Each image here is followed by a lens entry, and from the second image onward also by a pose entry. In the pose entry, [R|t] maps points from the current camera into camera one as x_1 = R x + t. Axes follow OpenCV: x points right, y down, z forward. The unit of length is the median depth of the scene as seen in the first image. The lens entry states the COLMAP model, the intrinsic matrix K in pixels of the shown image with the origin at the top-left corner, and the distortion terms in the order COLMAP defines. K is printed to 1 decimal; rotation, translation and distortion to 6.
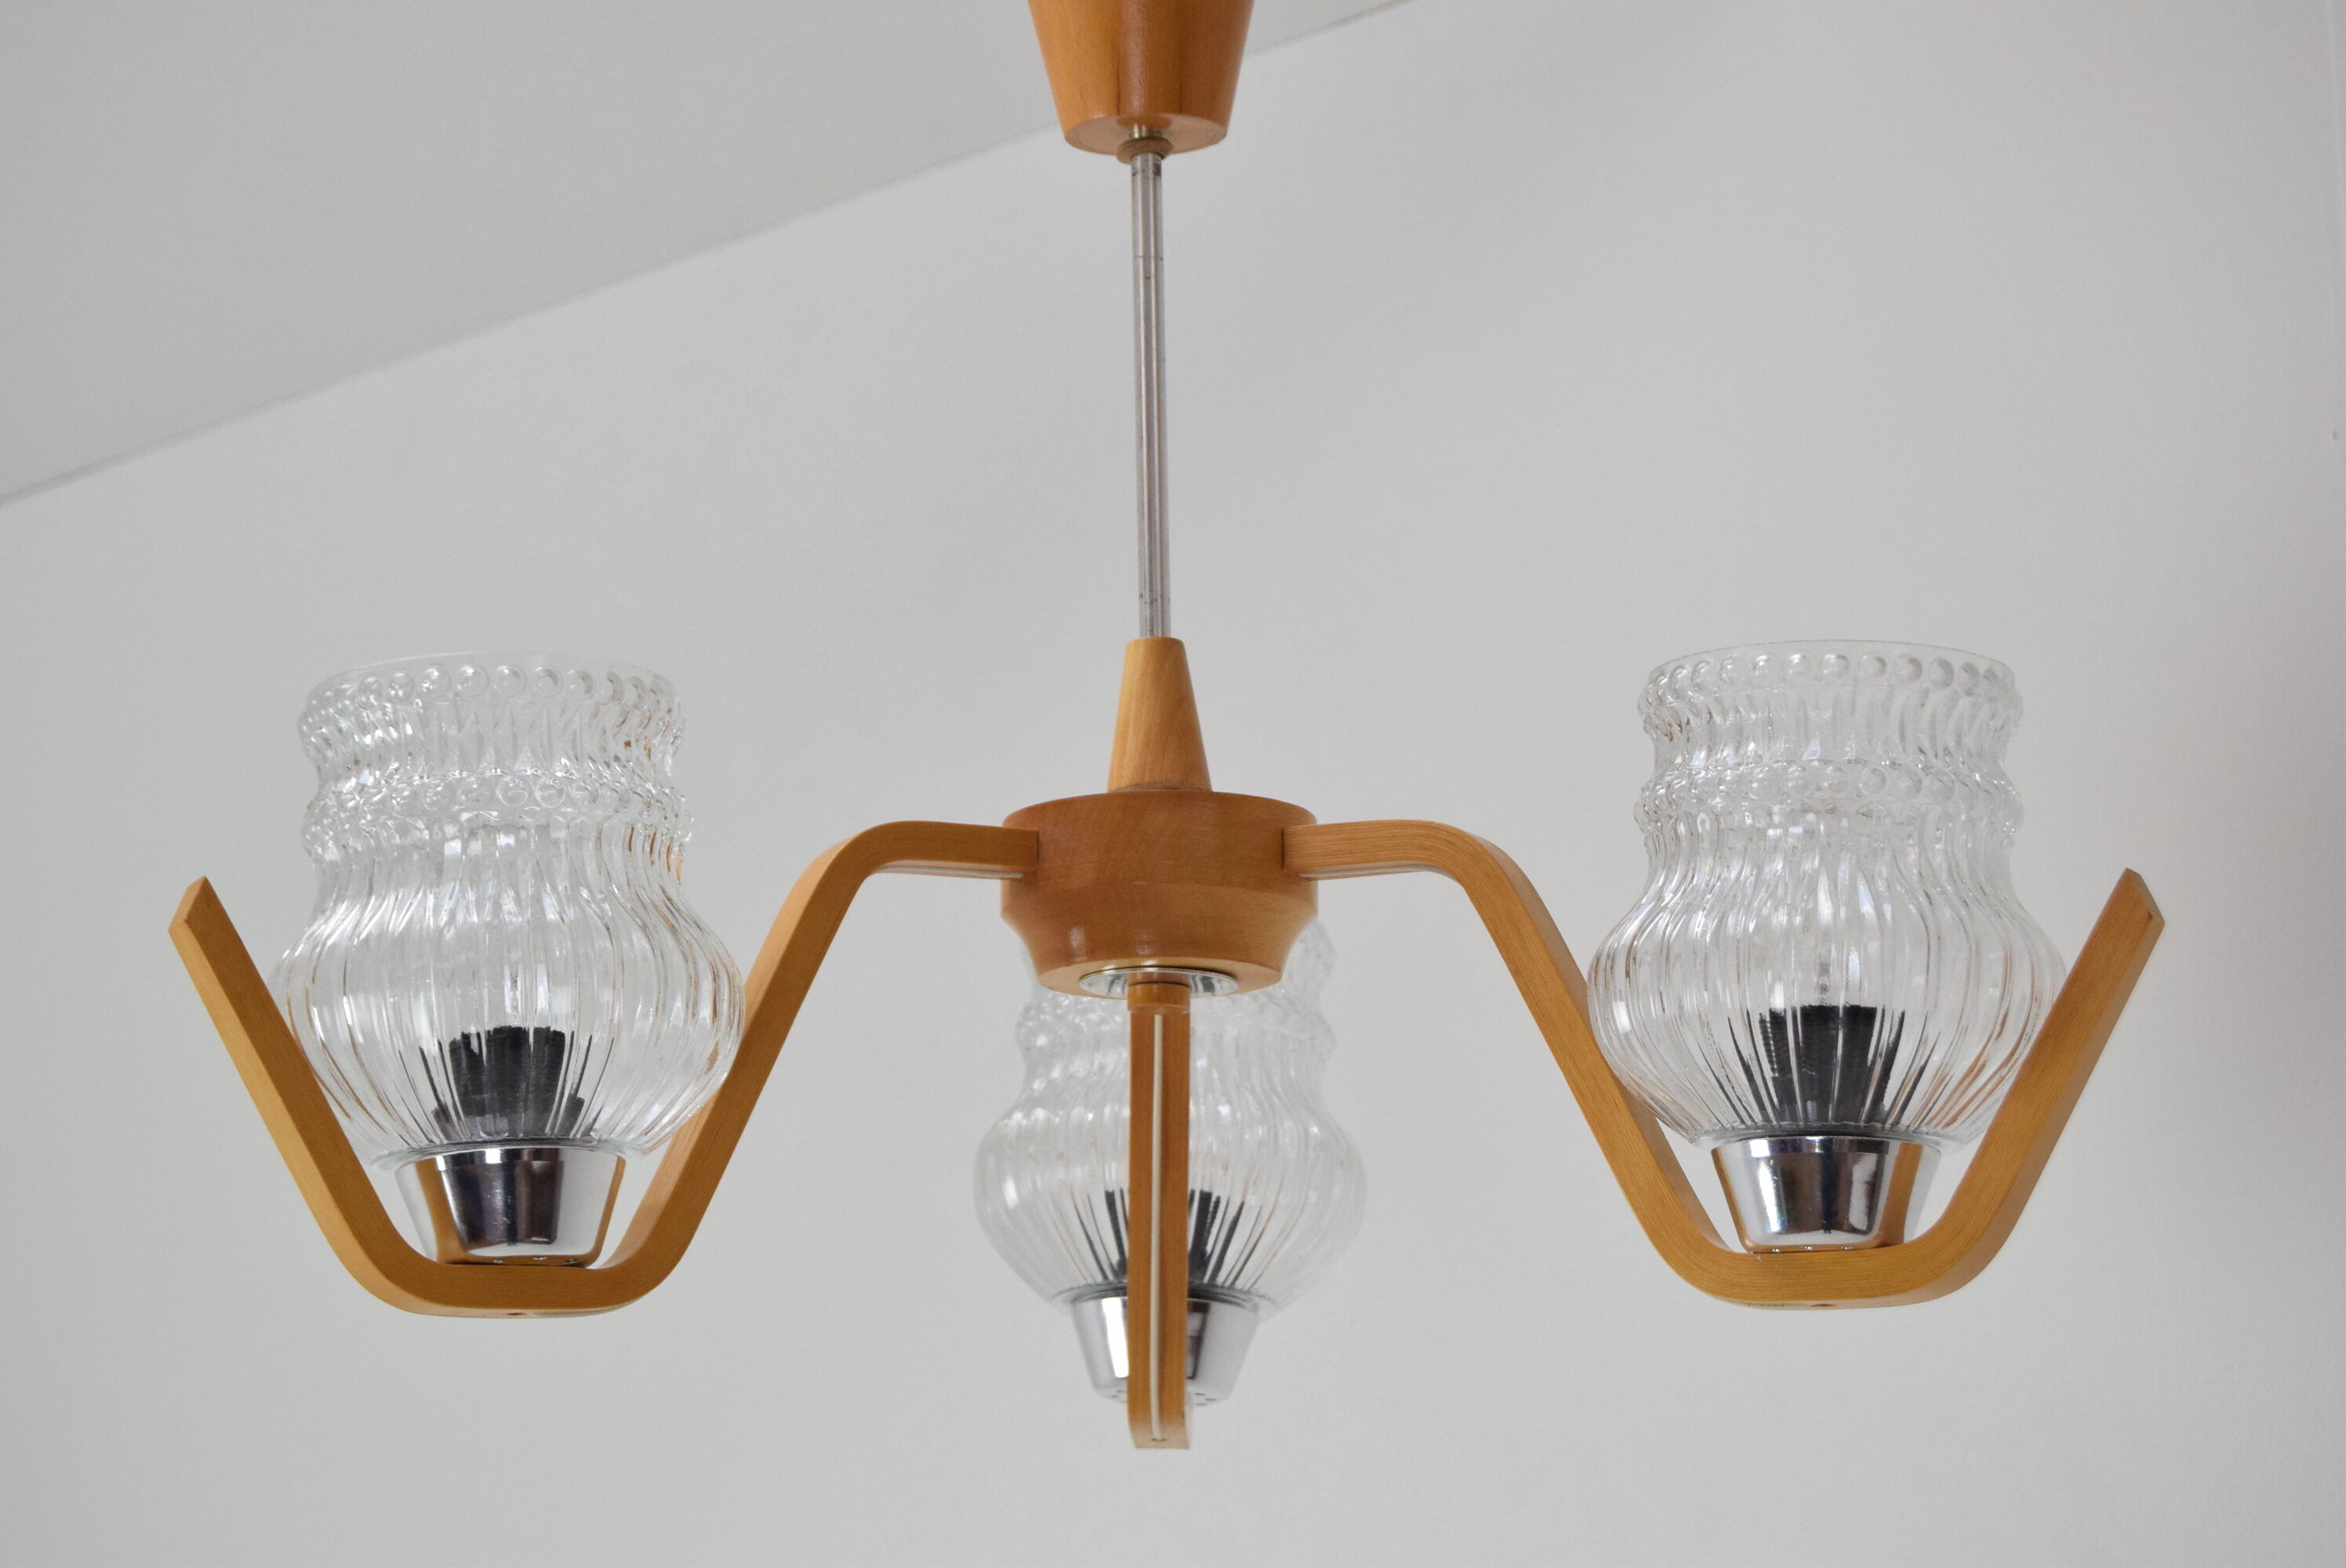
lens RADIAL K [[5568.2, 0, 1162.2], [0, 5568.2, 882.3], [0, 0, 1]] dist [0.231596, 0.000000]
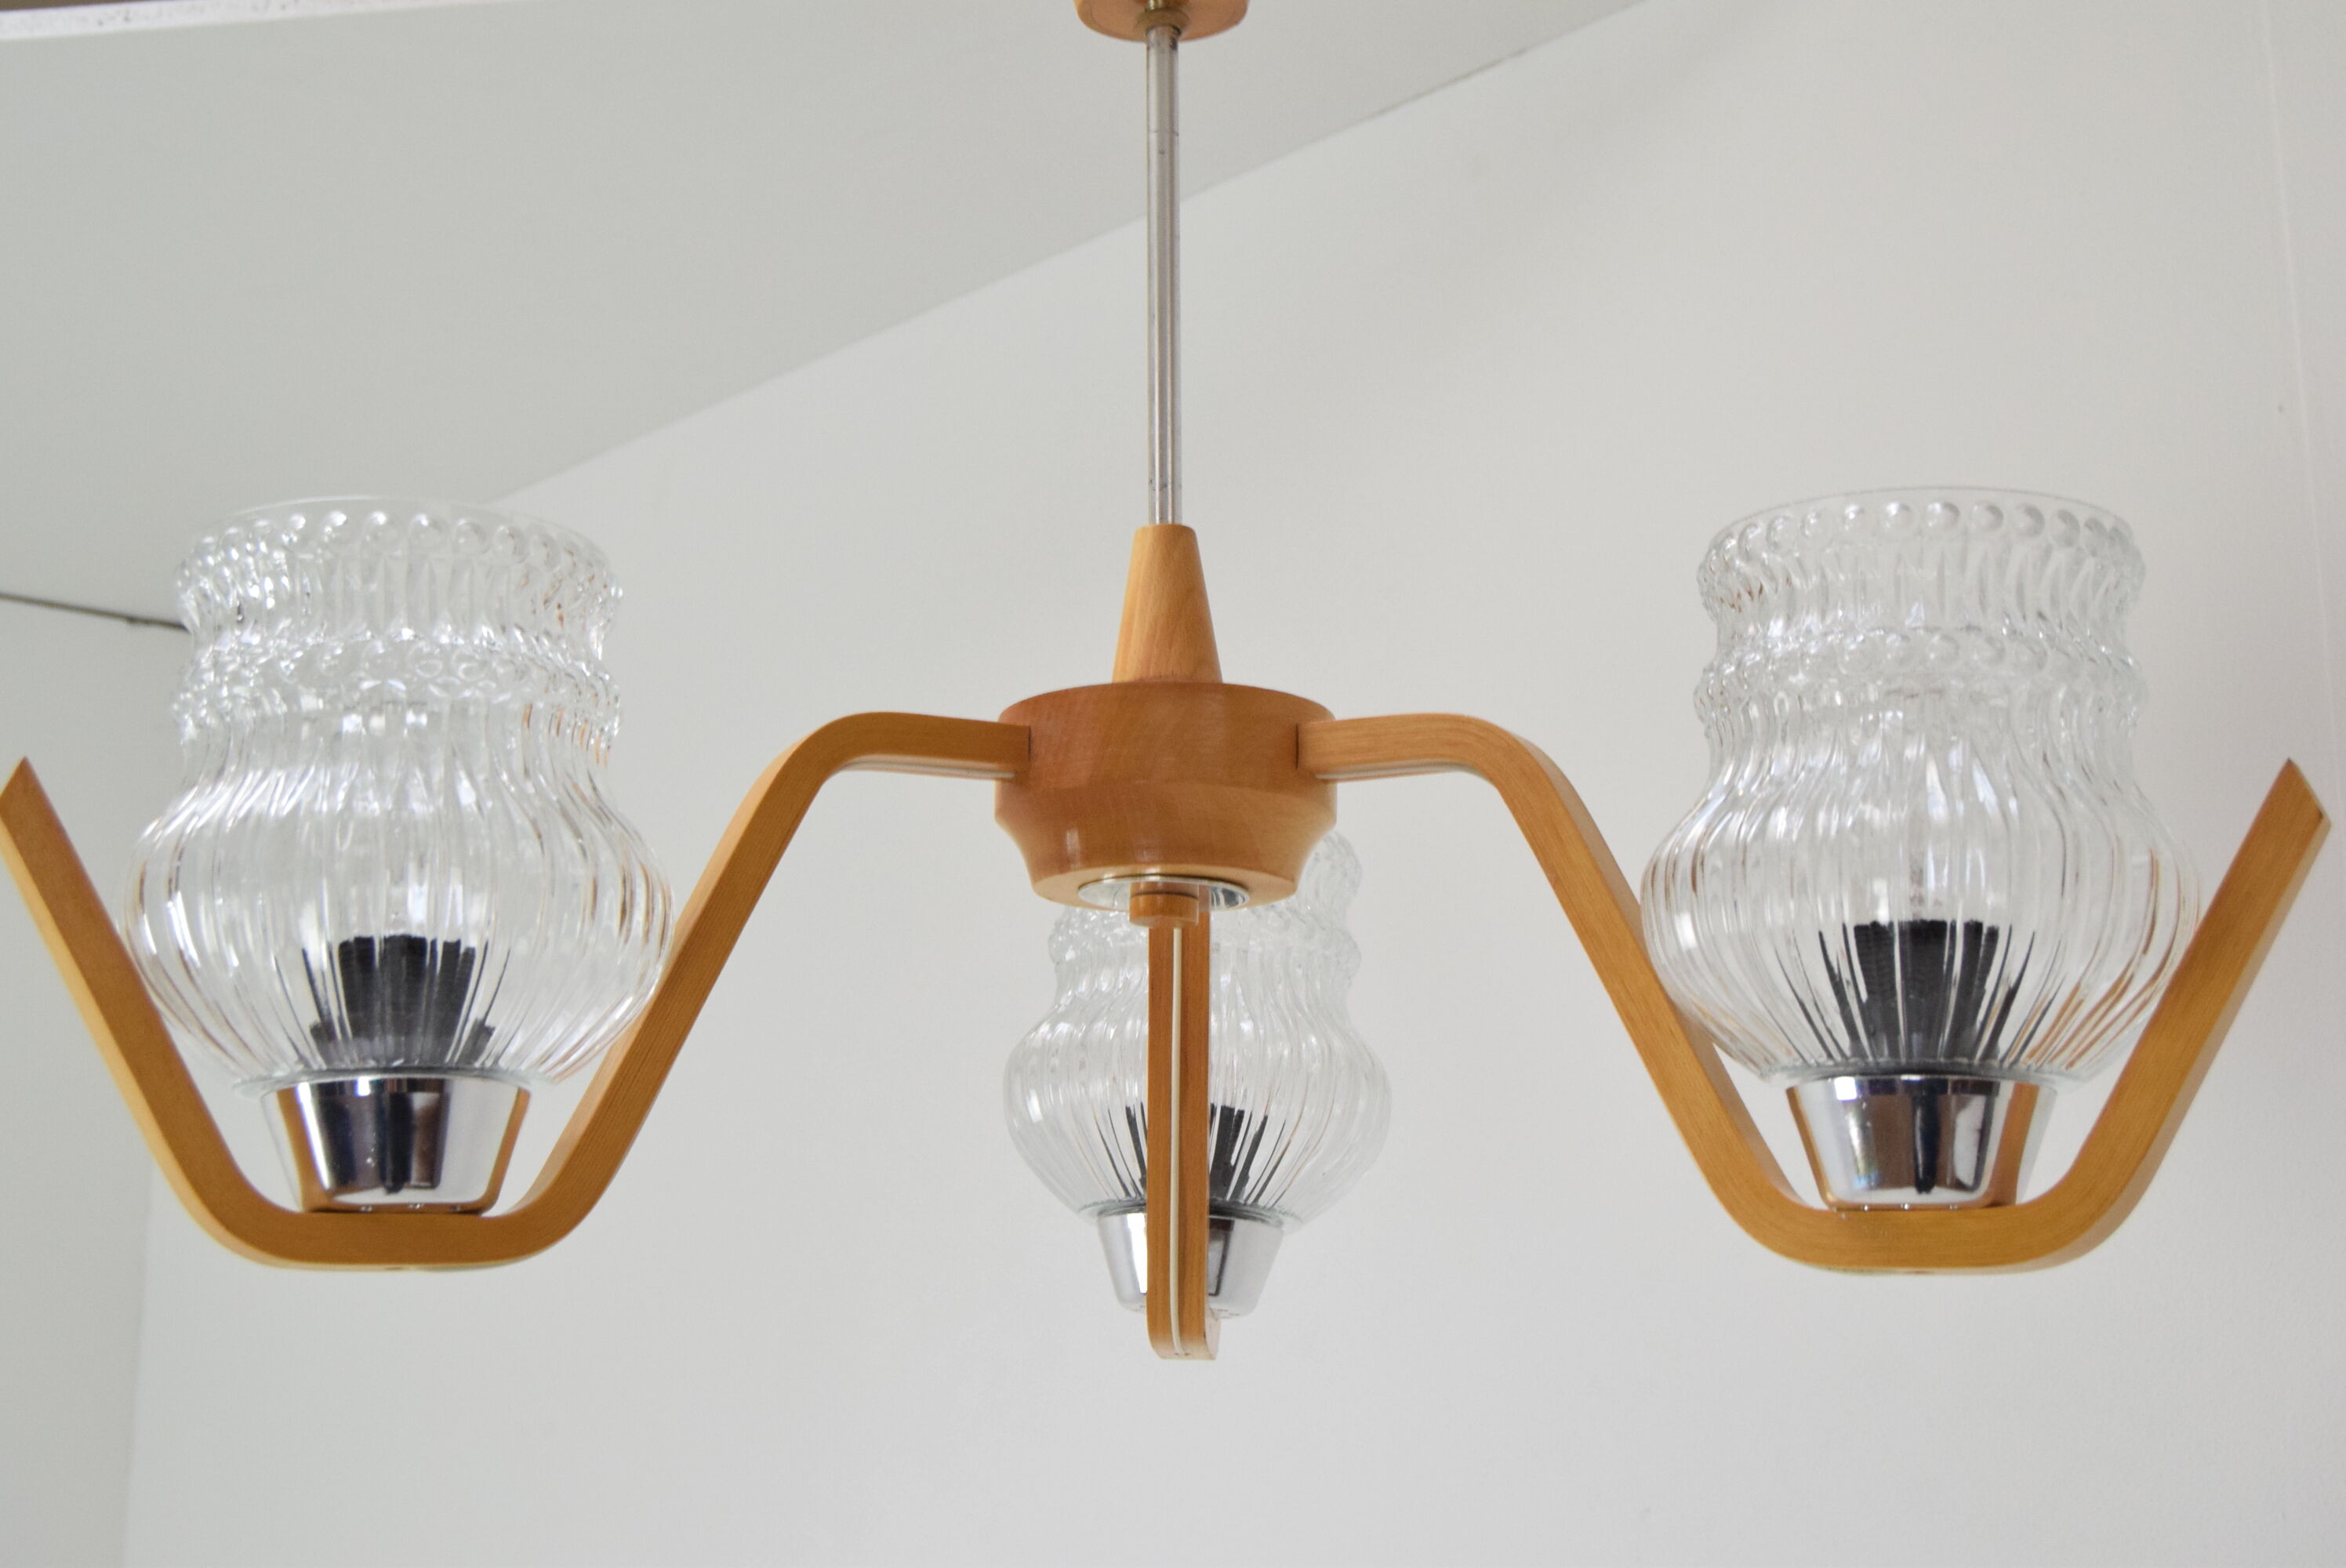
lens RADIAL K [[3112.0, 0, 1218.6], [0, 3112.0, 774.2], [0, 0, 1]] dist [0.041737, 0.000000]
pose [[0.999677, 0.004890, -0.024956, 0.022480], [-0.005598, 0.999581, -0.028403, 0.013657], [0.024807, 0.028534, 0.999285, 0.510797]]
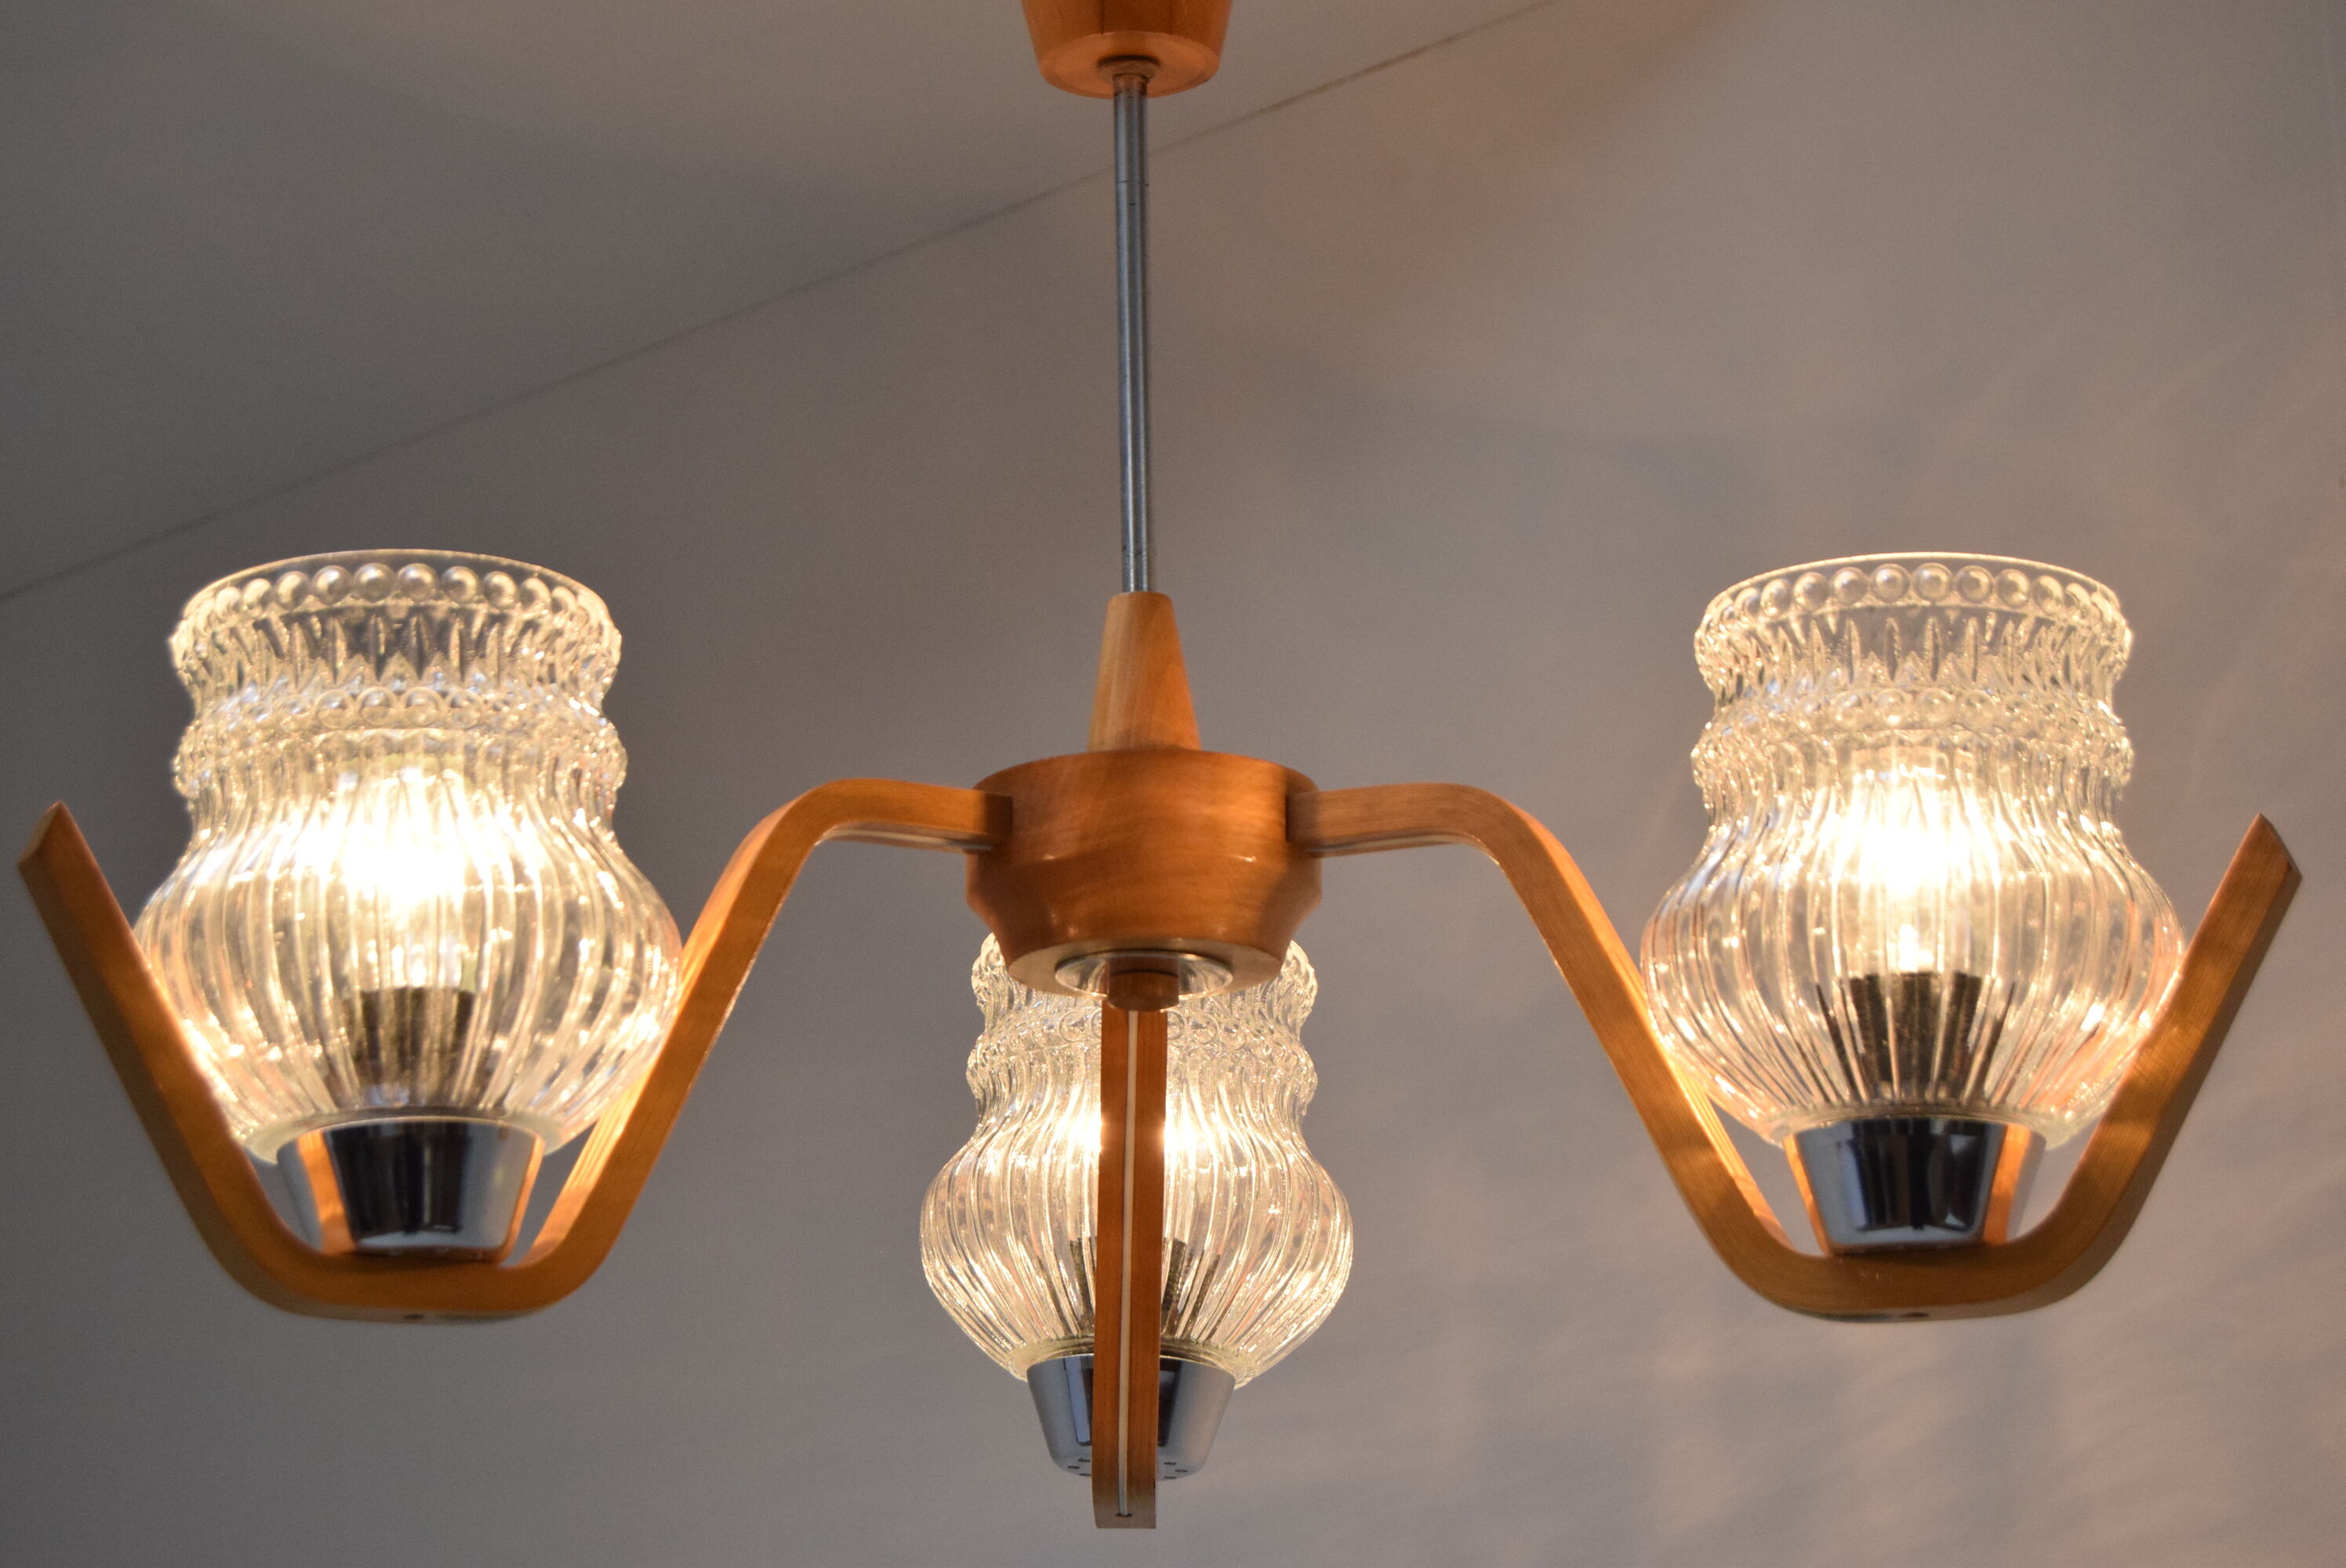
lens RADIAL K [[4994.0, 0, 1183.1], [0, 4994.0, 788.0], [0, 0, 1]] dist [0.038105, 0.000000]
pose [[0.999296, 0.008785, 0.036474, -0.025078], [-0.005714, 0.996493, -0.083477, 0.058243], [-0.037080, 0.083210, 0.995842, 0.215024]]
